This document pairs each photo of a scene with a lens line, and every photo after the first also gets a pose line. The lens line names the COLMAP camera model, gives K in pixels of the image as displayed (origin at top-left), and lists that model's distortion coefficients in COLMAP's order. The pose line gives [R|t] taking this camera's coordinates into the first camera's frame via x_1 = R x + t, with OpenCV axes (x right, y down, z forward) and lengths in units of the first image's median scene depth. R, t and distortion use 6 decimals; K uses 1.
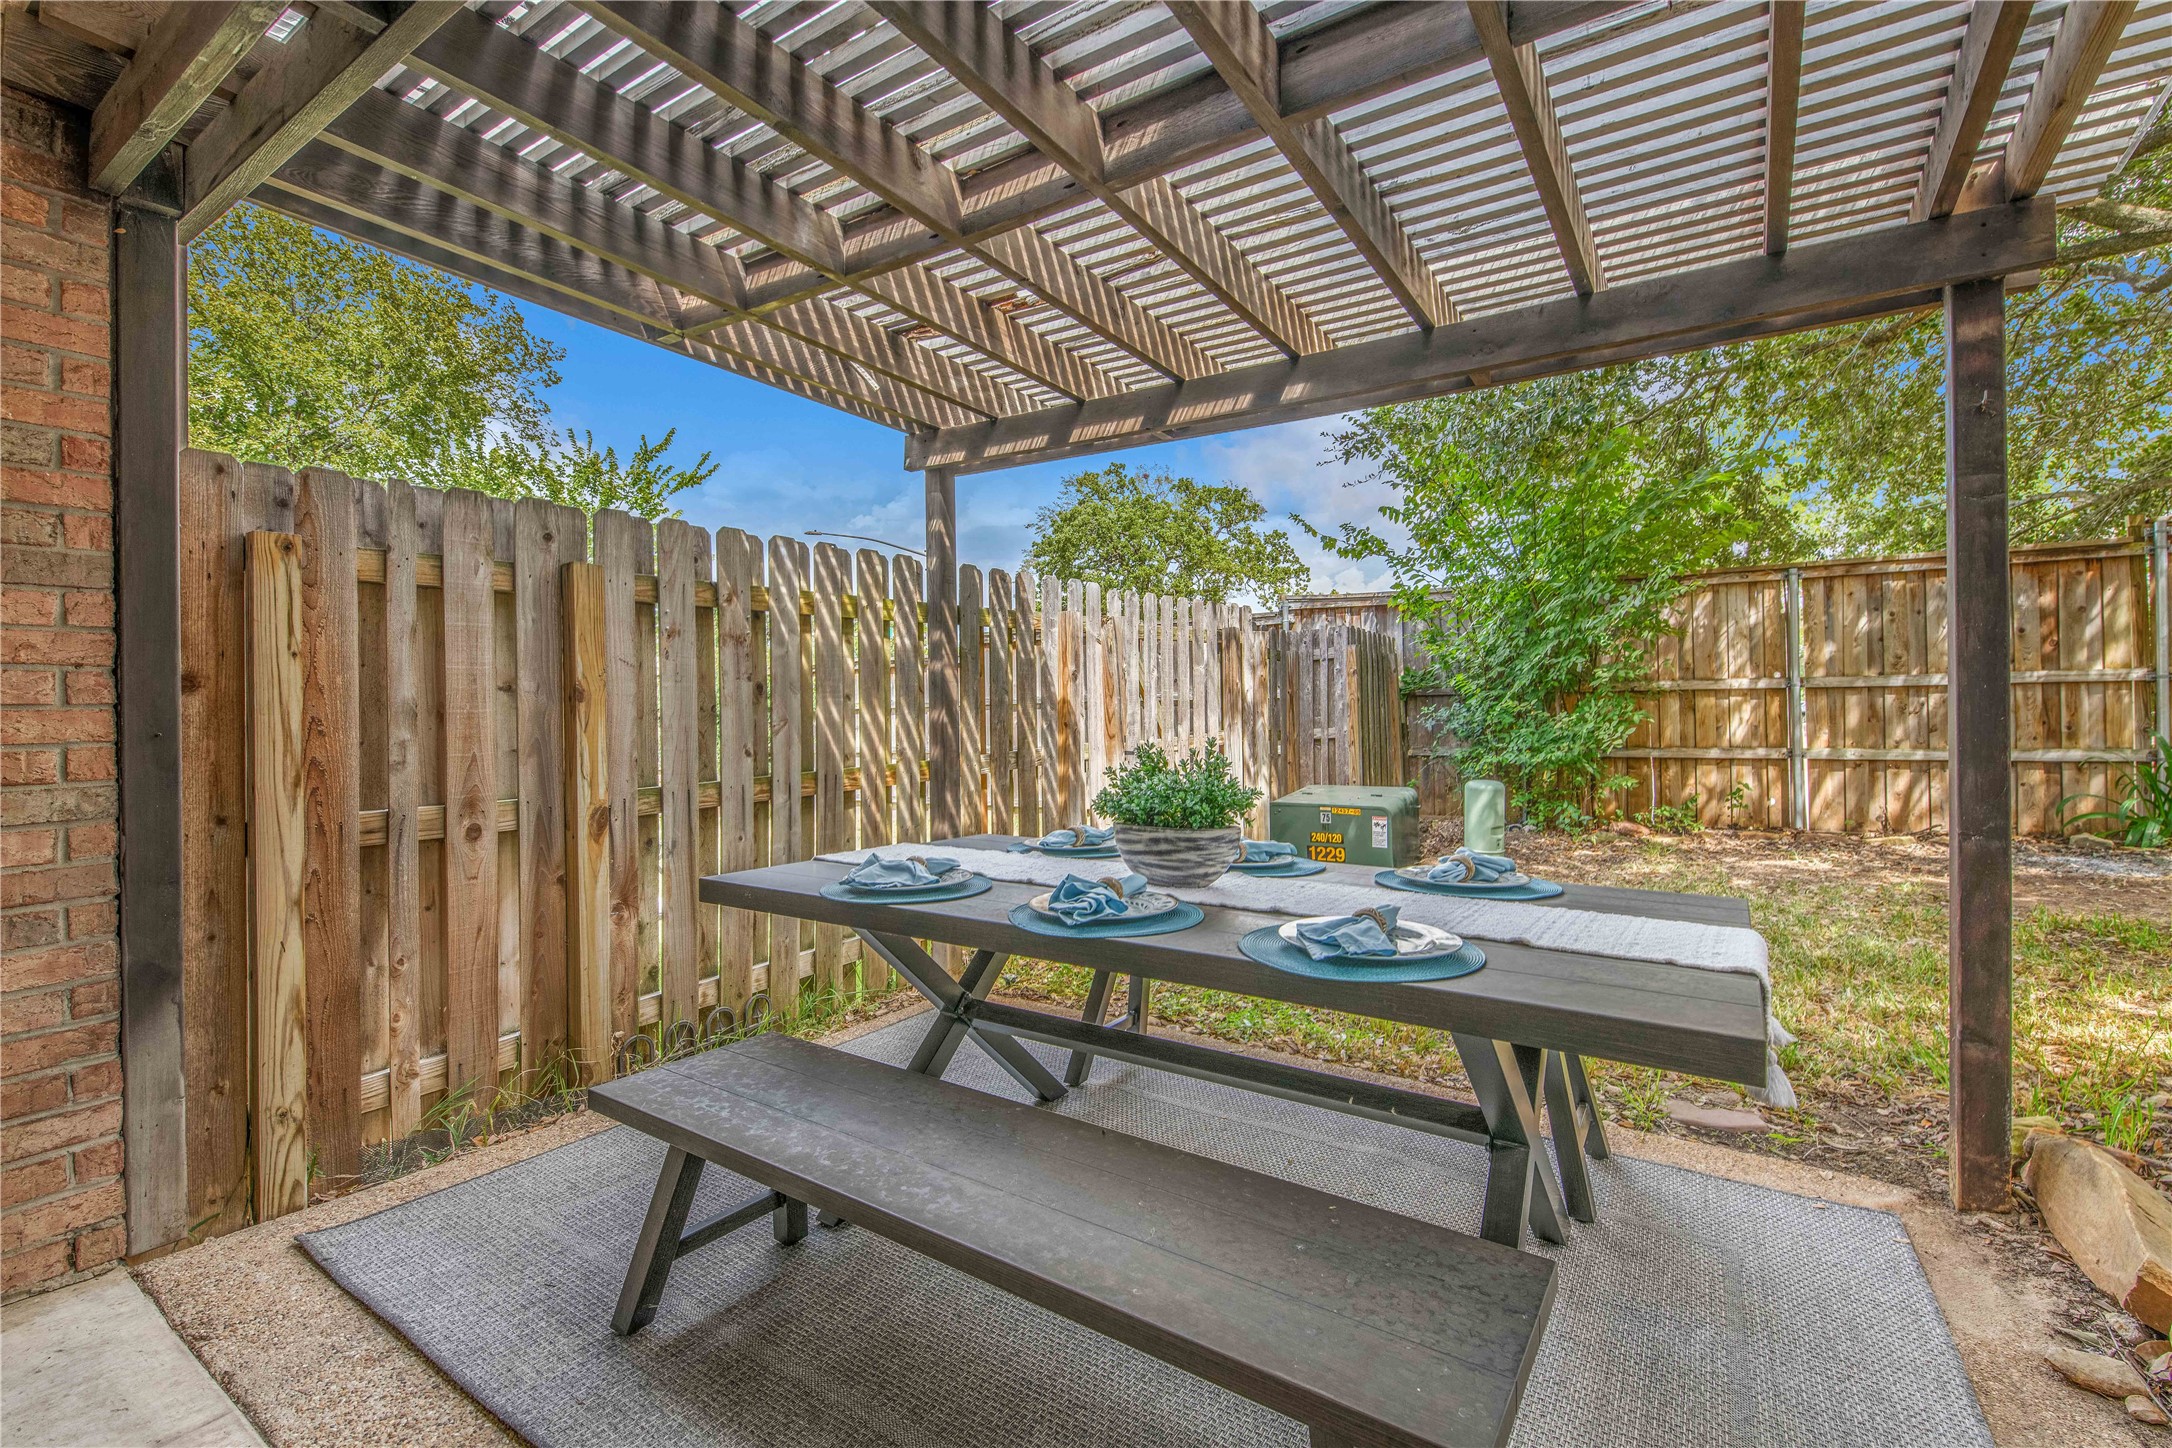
lens RADIAL K [[942.2, 0, 1088.8], [0, 942.2, 709.1], [0, 0, 1]] dist [0.001360, 0.000069]
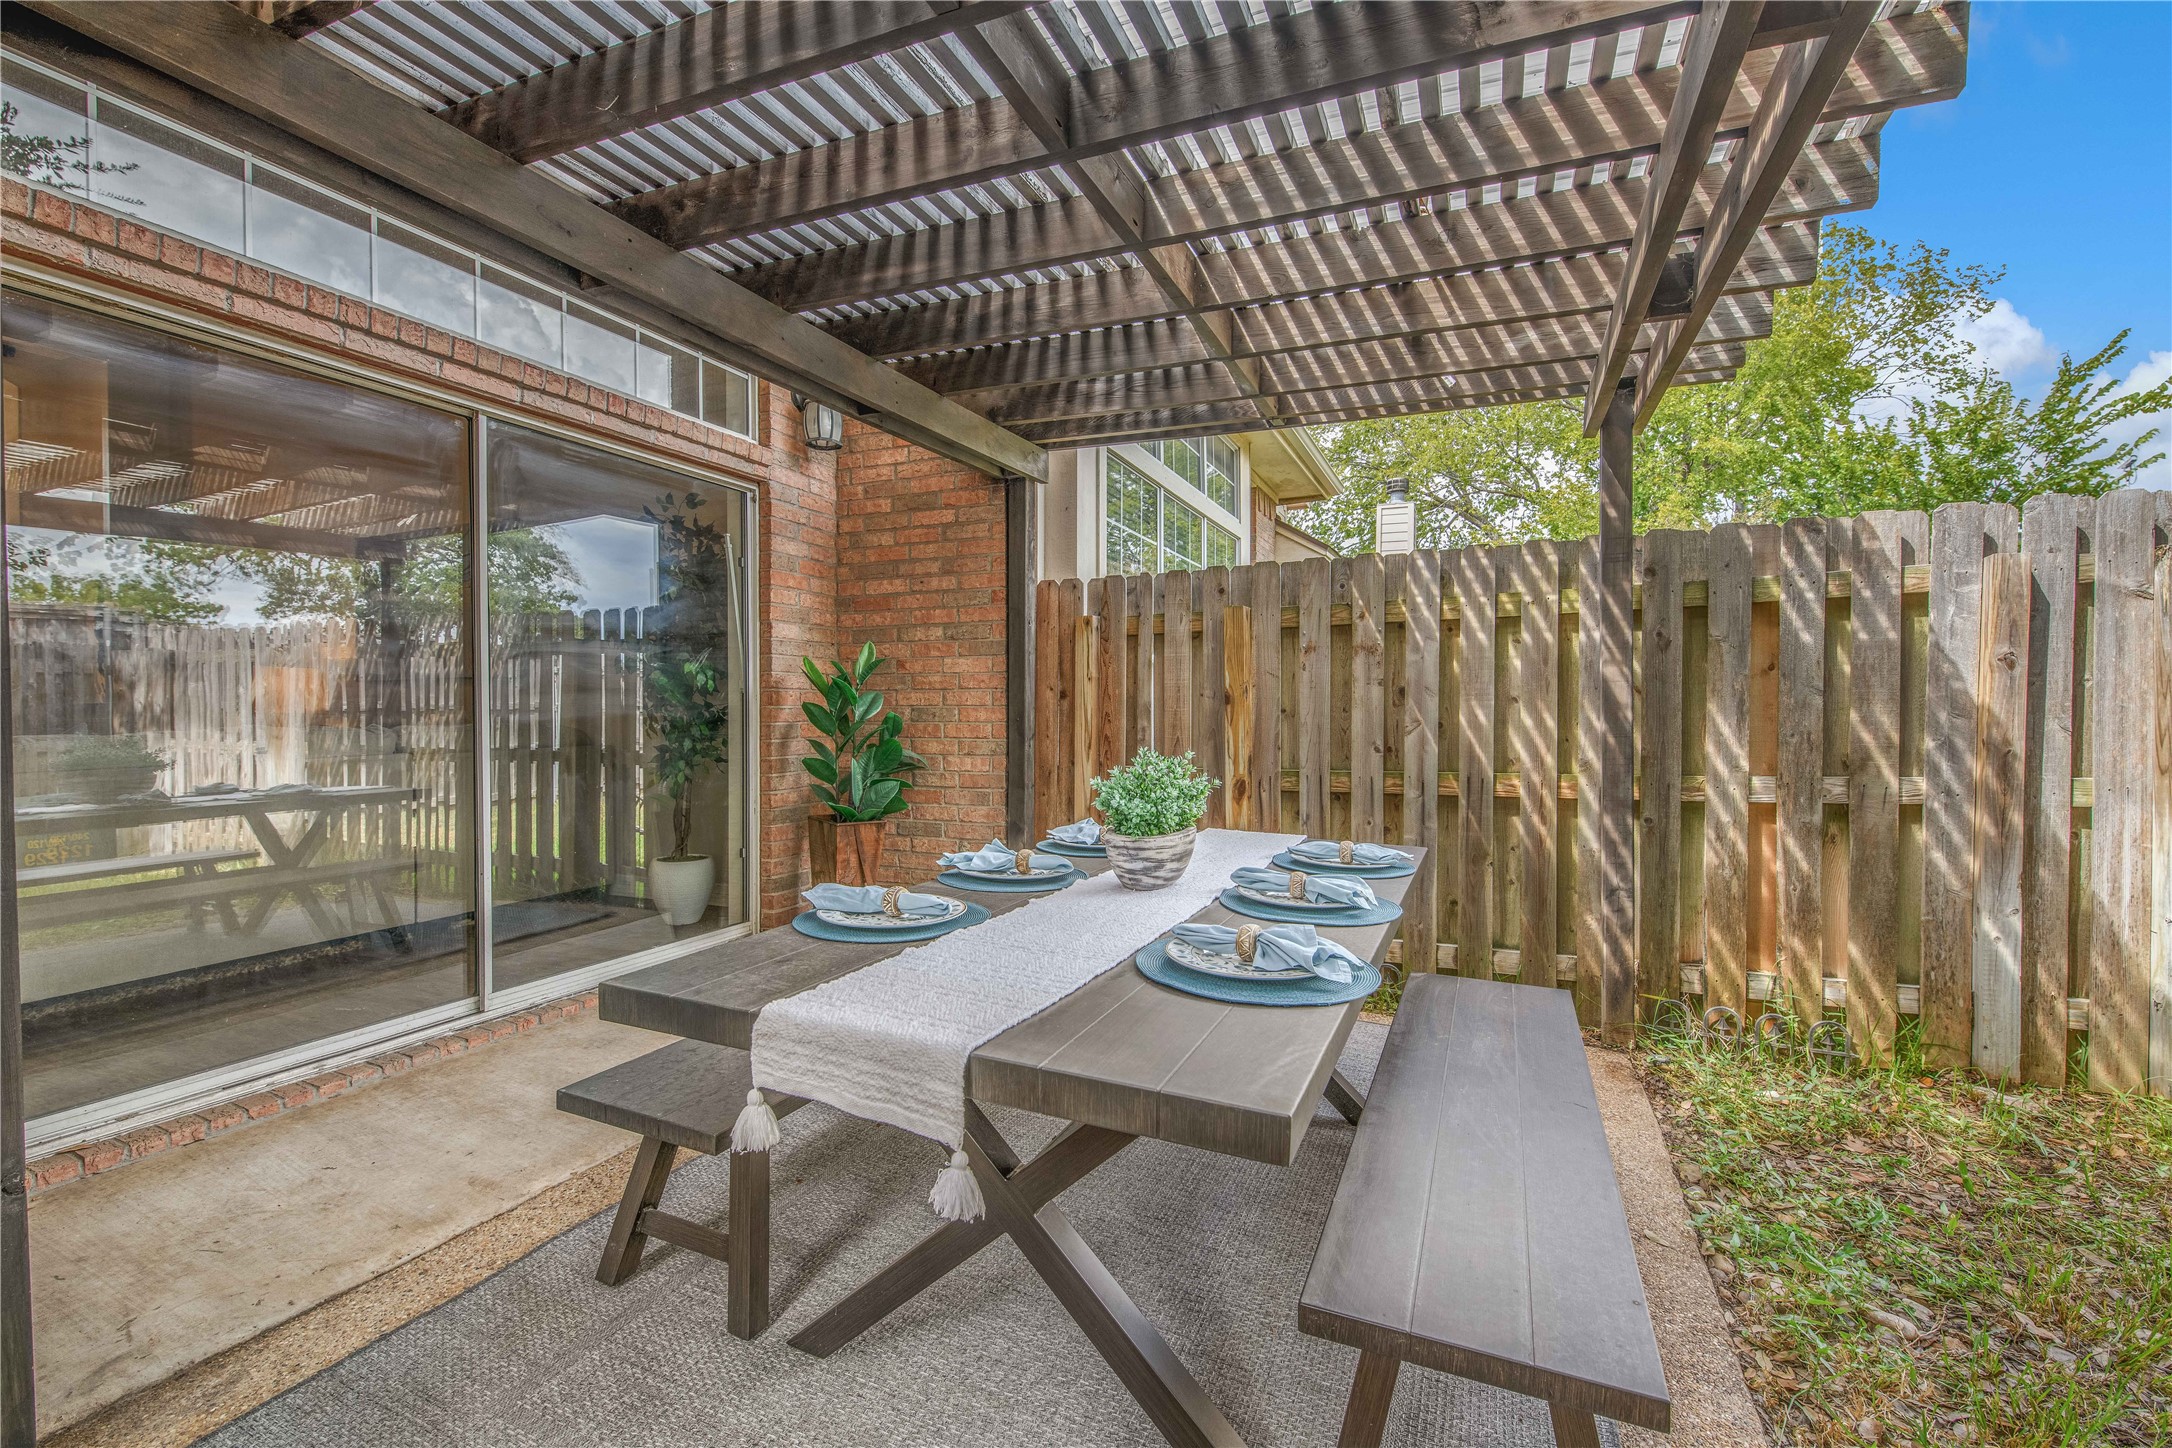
lens RADIAL K [[942.2, 0, 1089.2], [0, 942.2, 721.0], [0, 0, 1]] dist [0.001360, 0.000069]
pose [[0.167528, 0.020063, -0.985663, 0.692746], [-0.010877, 0.999770, 0.018501, -0.004579], [0.985807, 0.007621, 0.167708, 0.465098]]
